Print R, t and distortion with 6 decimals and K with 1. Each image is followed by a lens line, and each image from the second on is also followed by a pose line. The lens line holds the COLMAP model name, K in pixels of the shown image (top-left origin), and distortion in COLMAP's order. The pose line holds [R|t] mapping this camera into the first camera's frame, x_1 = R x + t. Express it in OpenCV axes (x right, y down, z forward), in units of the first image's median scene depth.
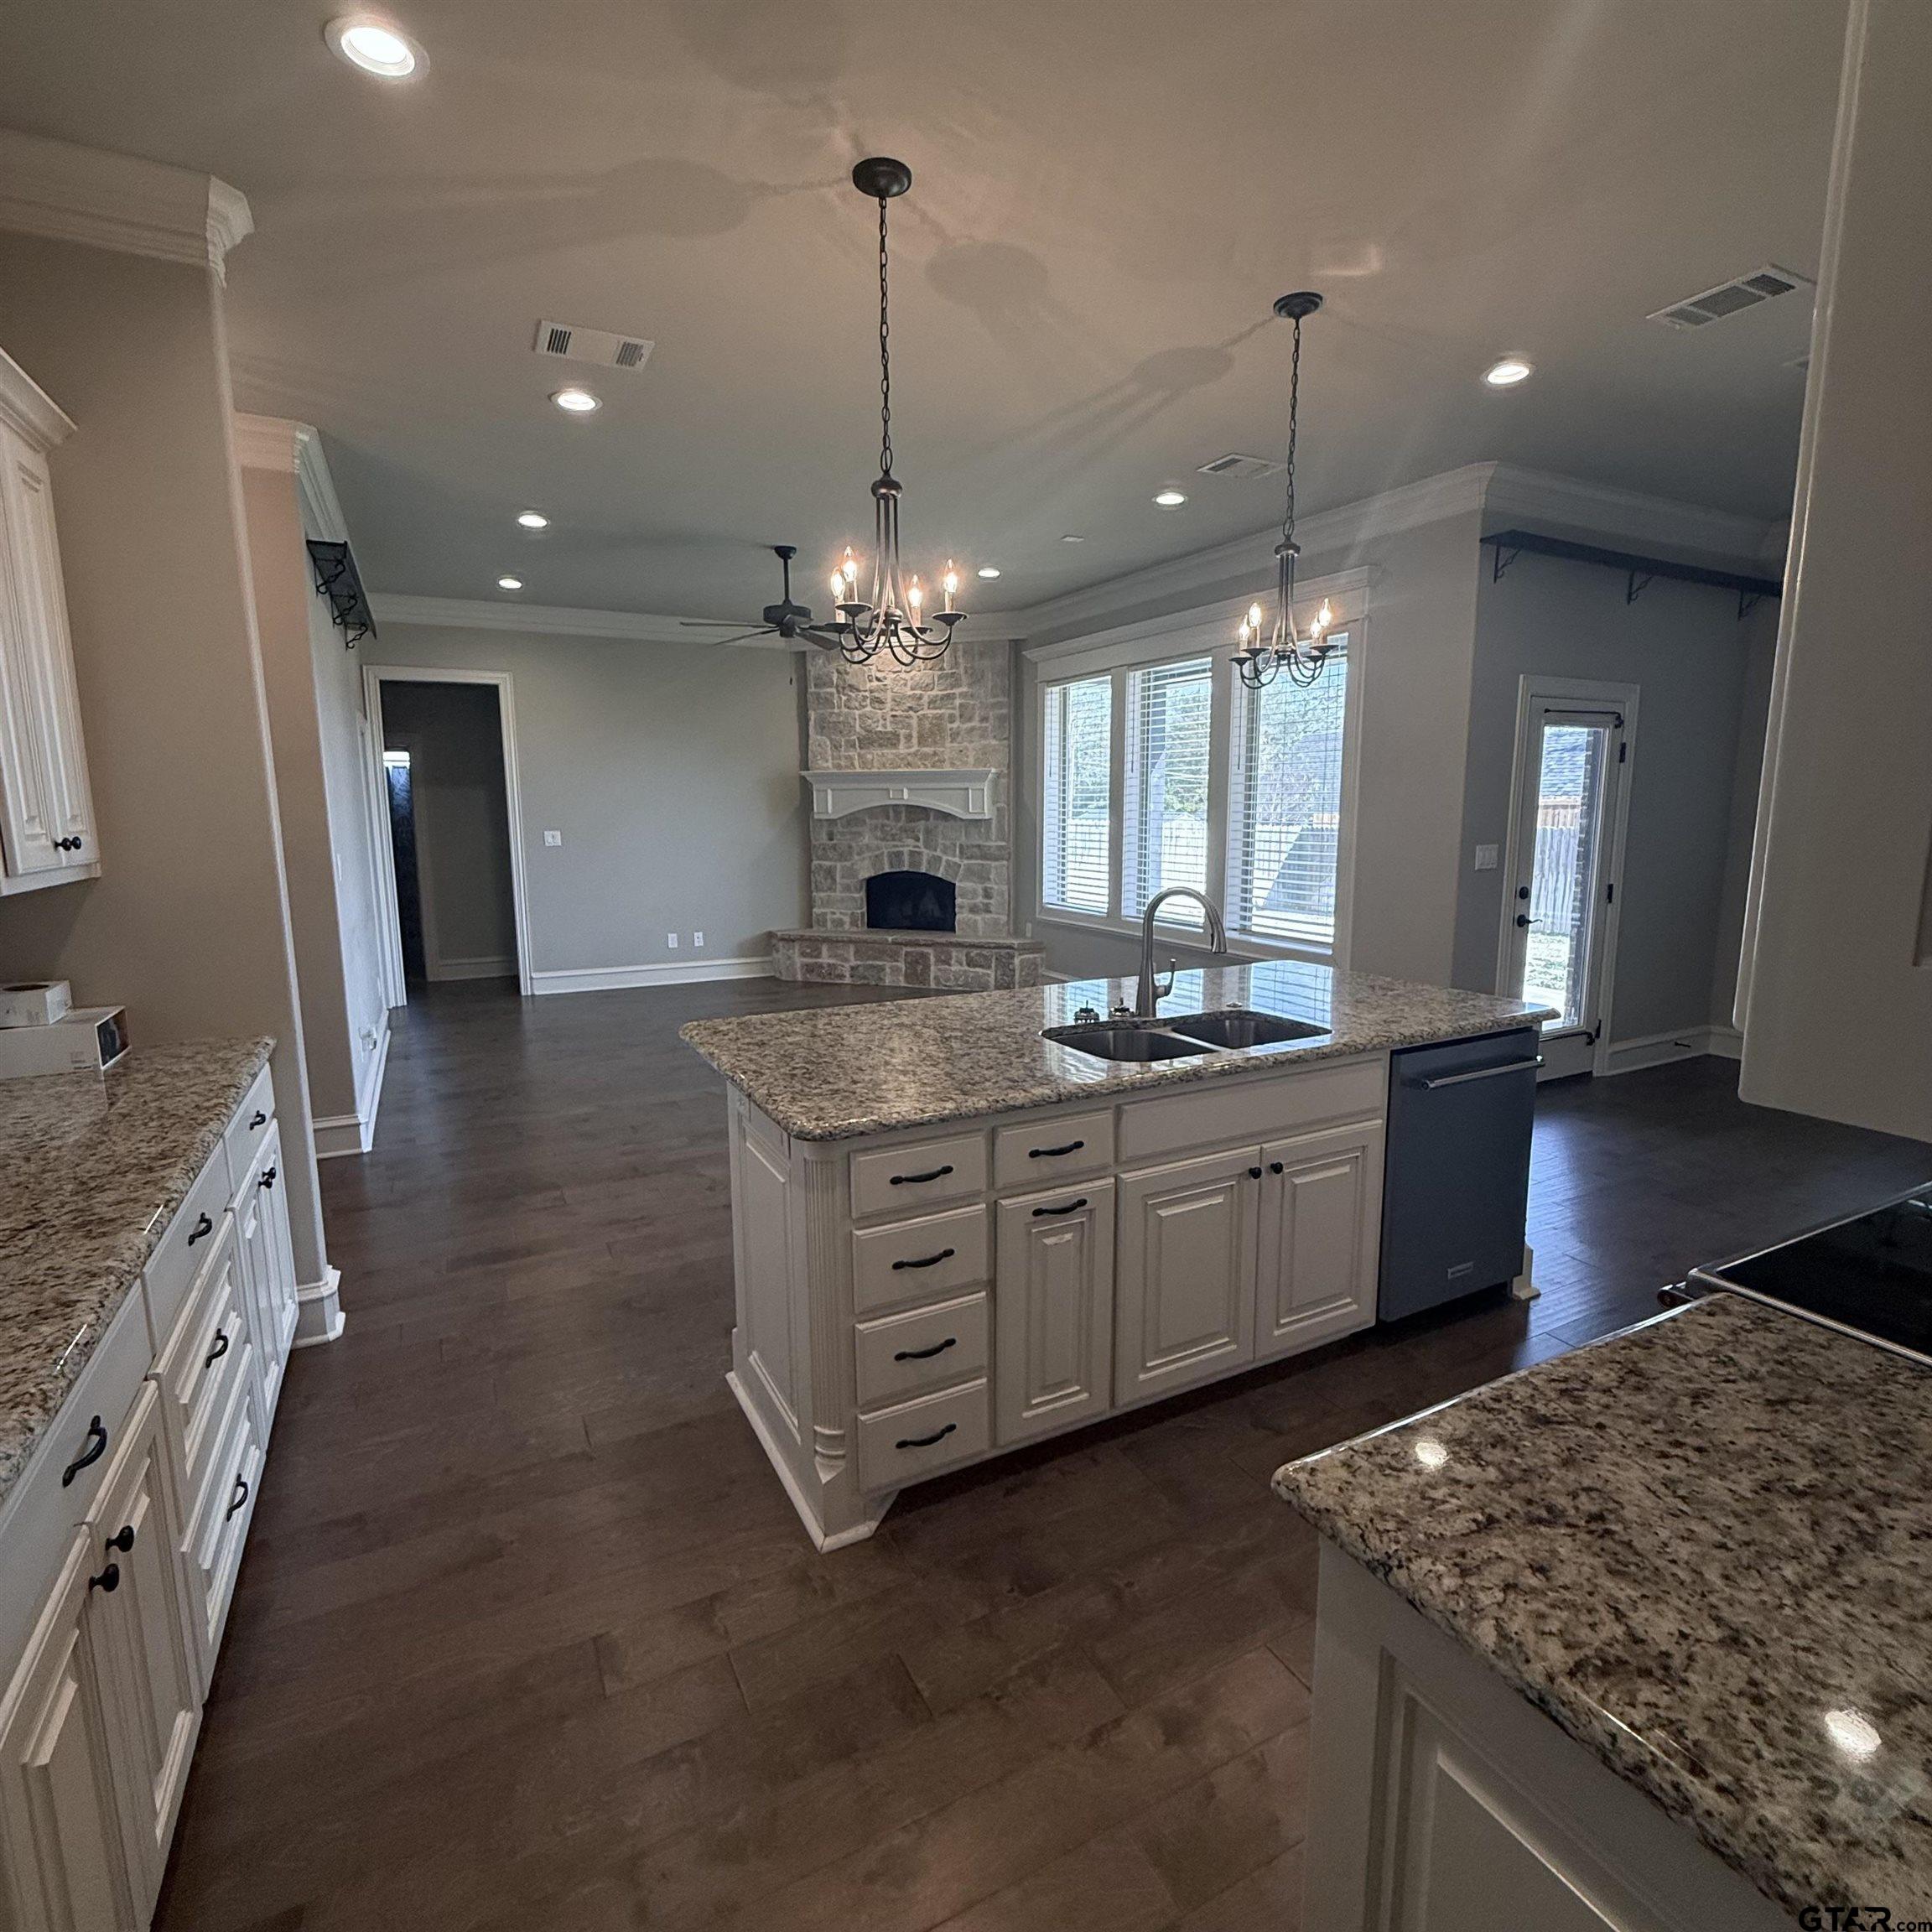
lens RADIAL K [[1028.6, 0, 965.9], [0, 1028.6, 954.0], [0, 0, 1]] dist [-0.000805, 0.001029]
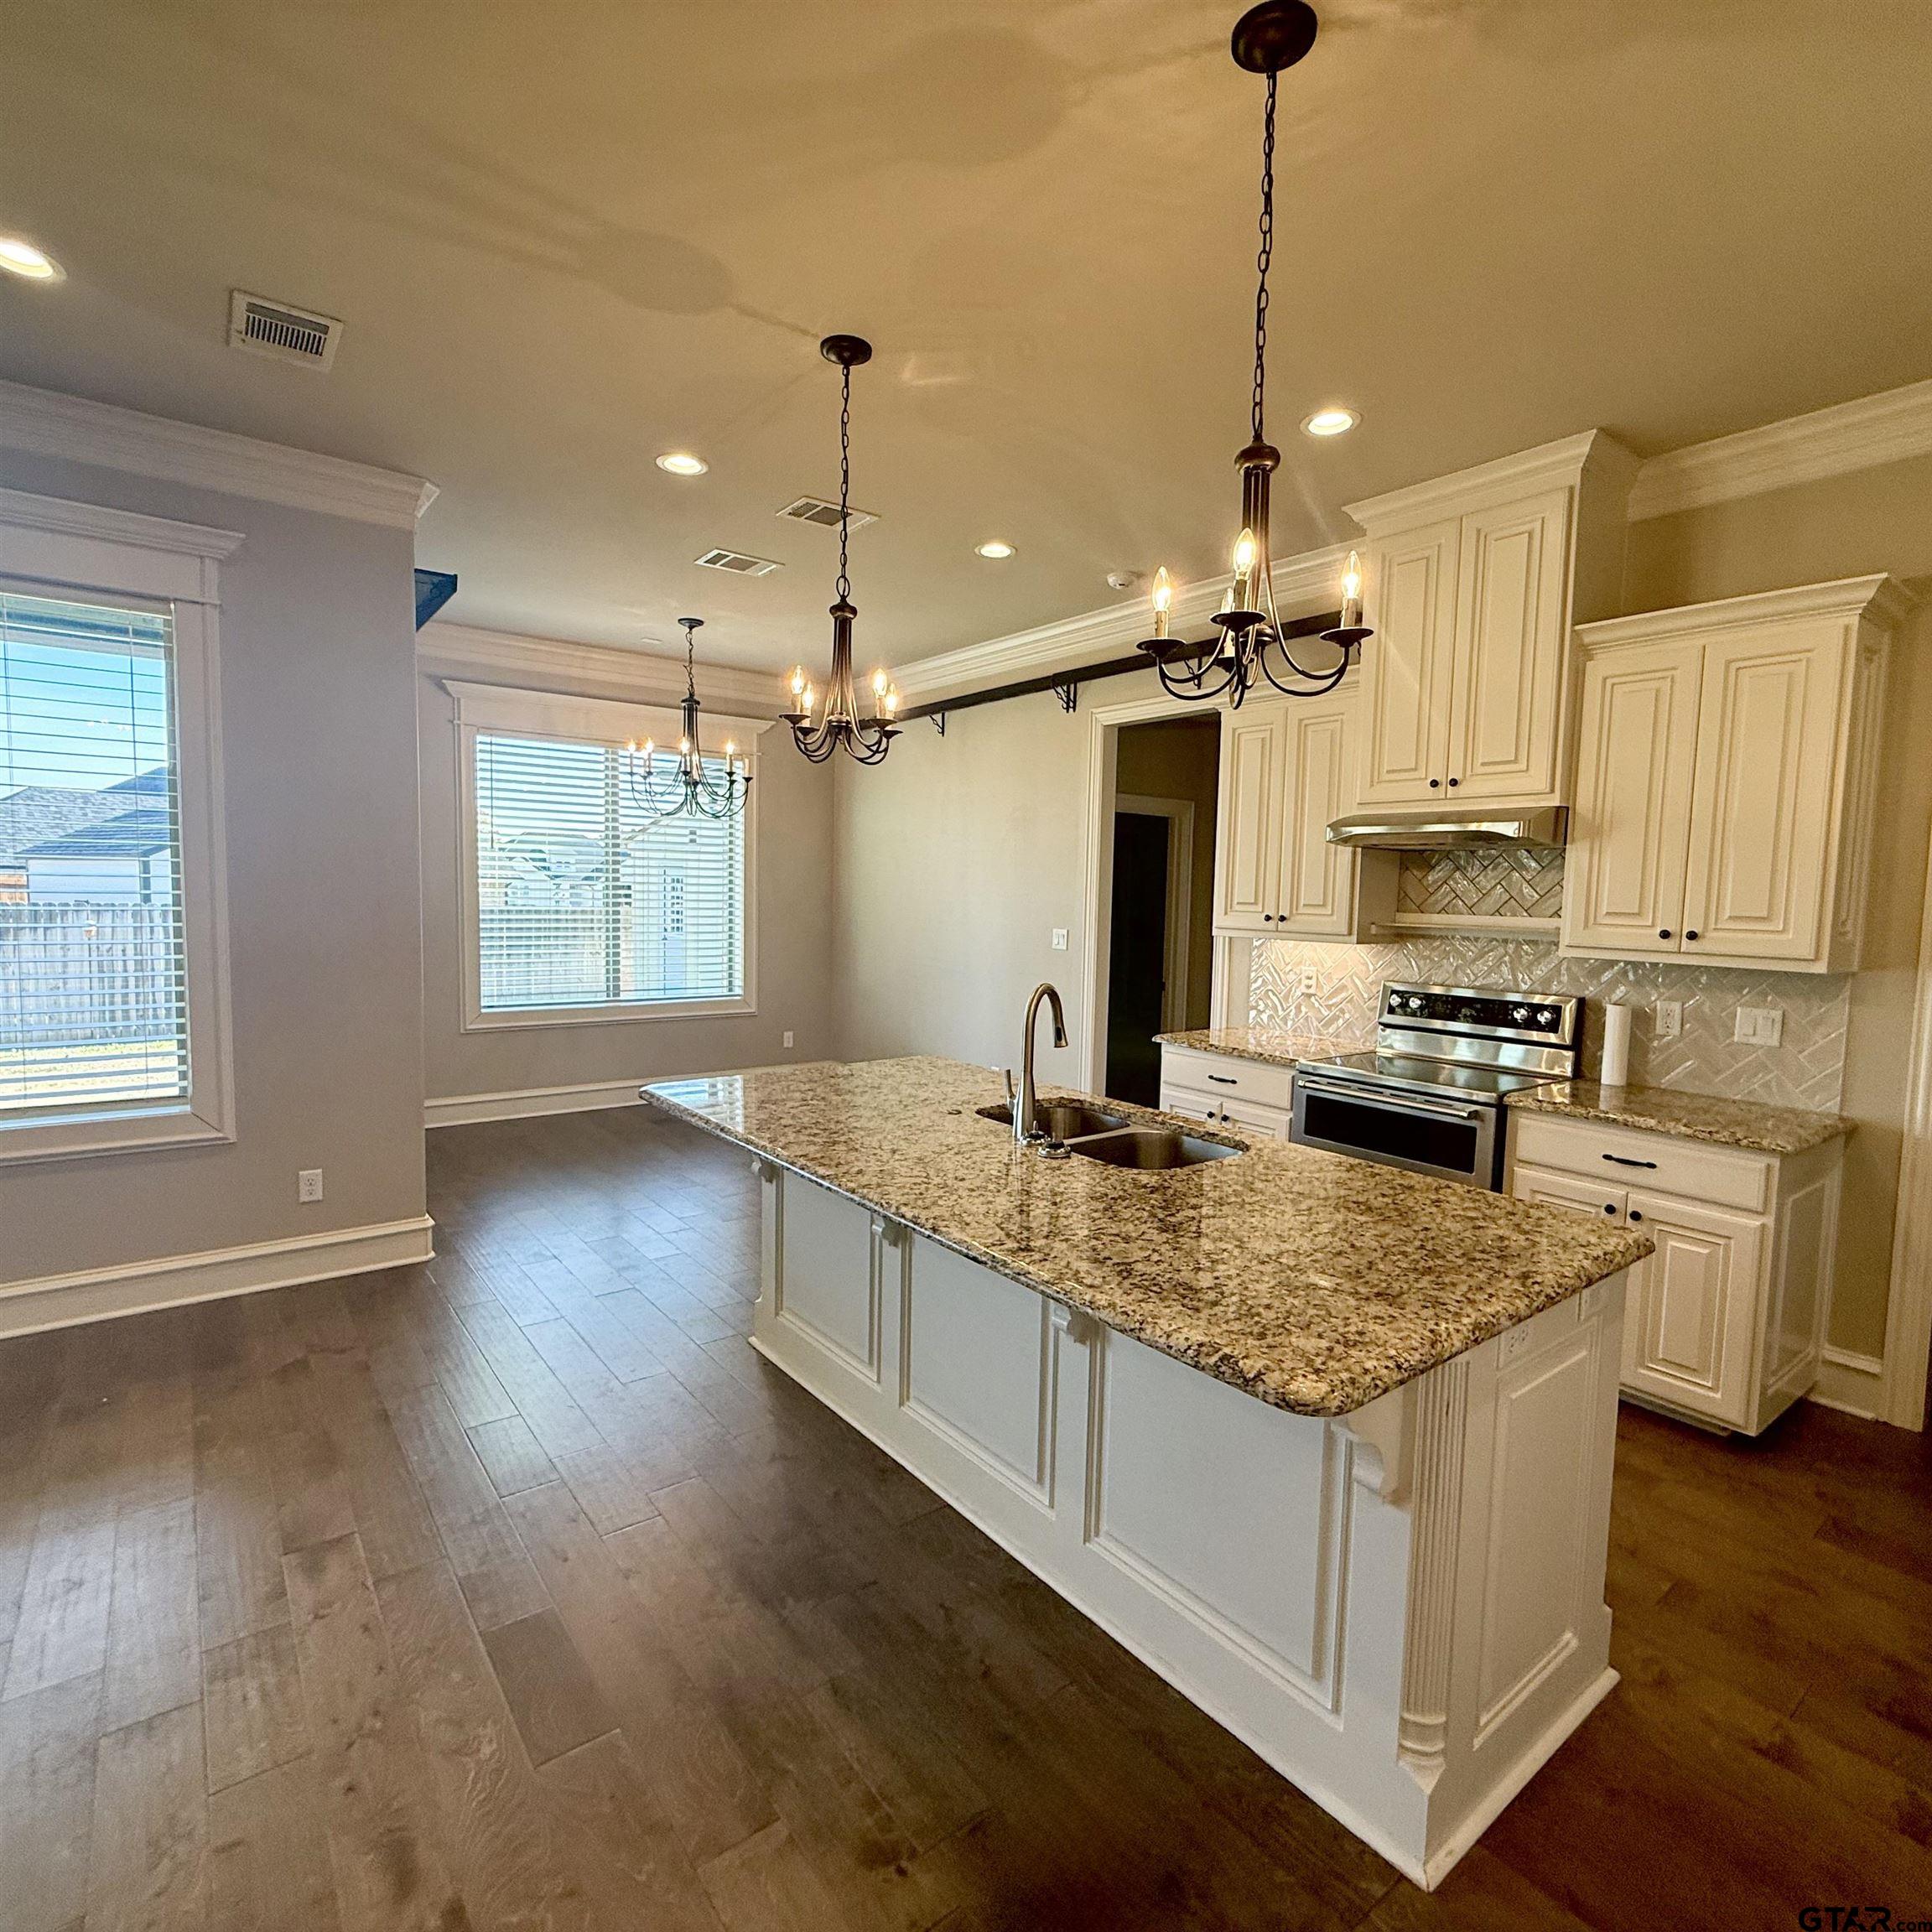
lens RADIAL K [[1028.6, 0, 954.7], [0, 1028.6, 964.8], [0, 0, 1]] dist [-0.000805, 0.001029]
pose [[-0.168964, -0.071479, 0.983027, -0.229907], [0.124806, 0.987787, 0.093277, -0.060140], [-0.977688, 0.138448, -0.157979, 0.410808]]
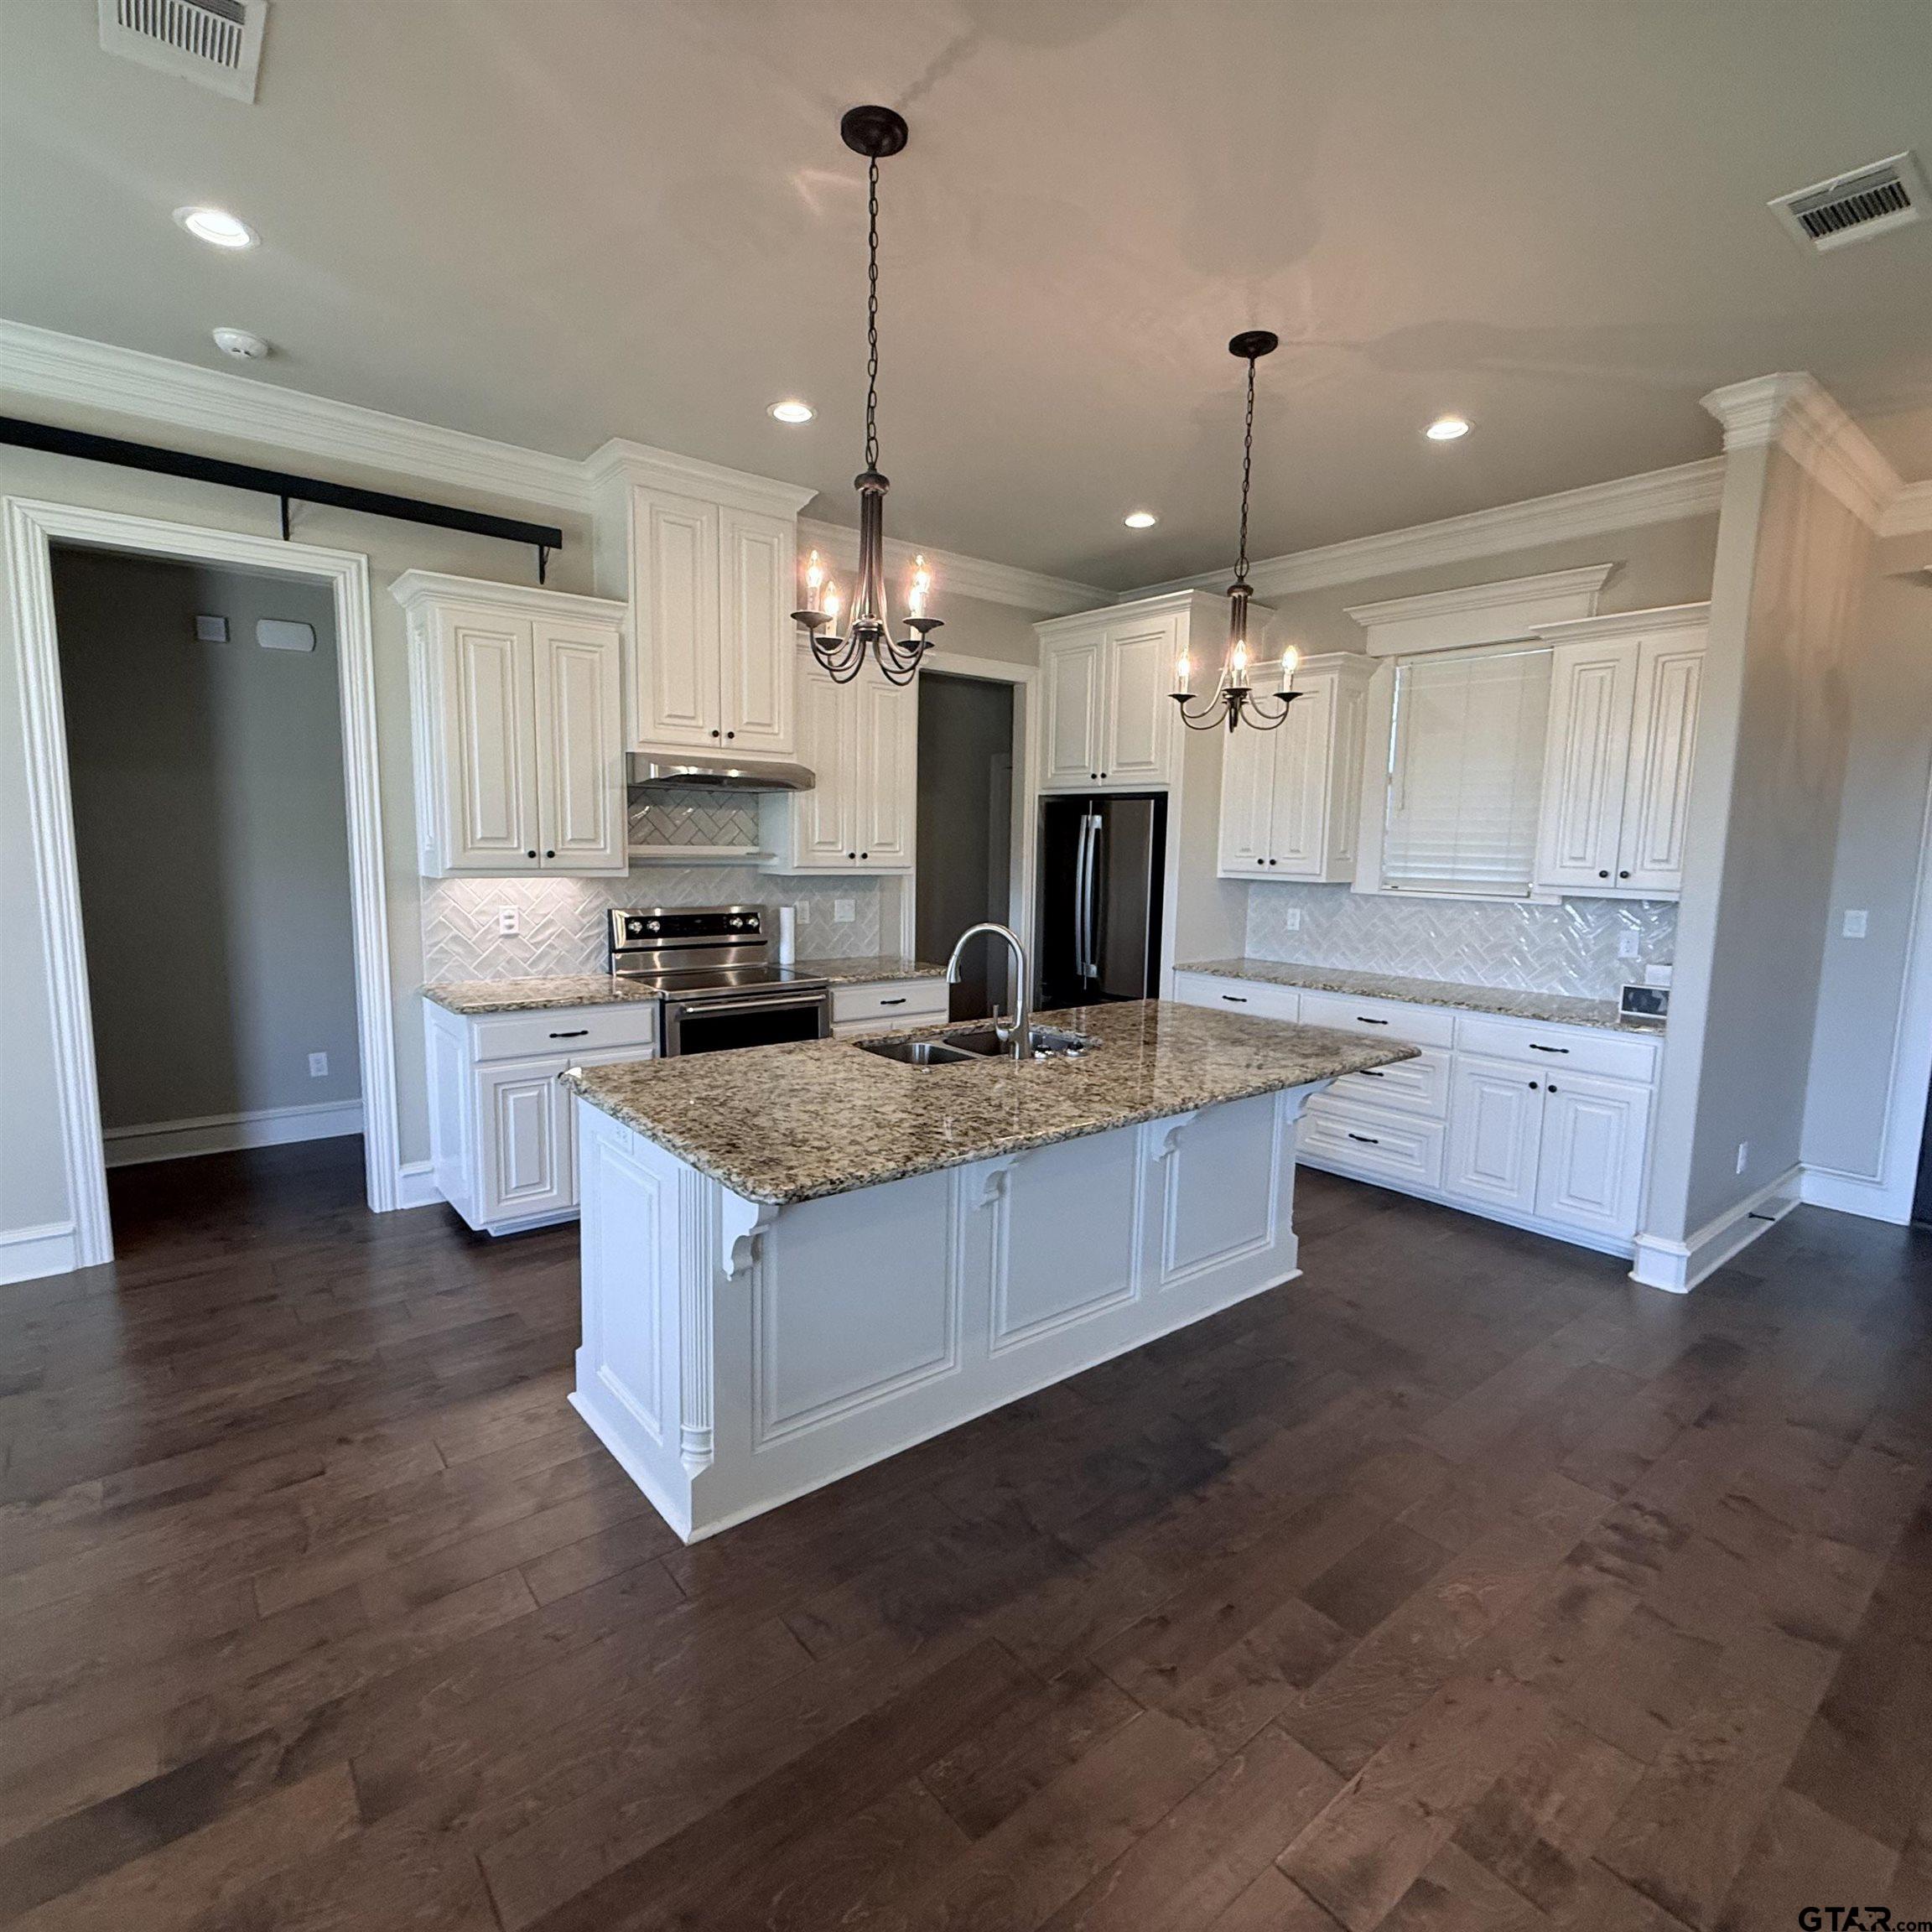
lens RADIAL K [[1028.6, 0, 960.5], [0, 1028.6, 964.8], [0, 0, 1]] dist [-0.000805, 0.001029]
pose [[-0.979889, 0.010238, -0.199278, 0.146568], [-0.044228, 0.962698, 0.266939, -0.100403], [0.194578, 0.270384, -0.942885, 0.662277]]
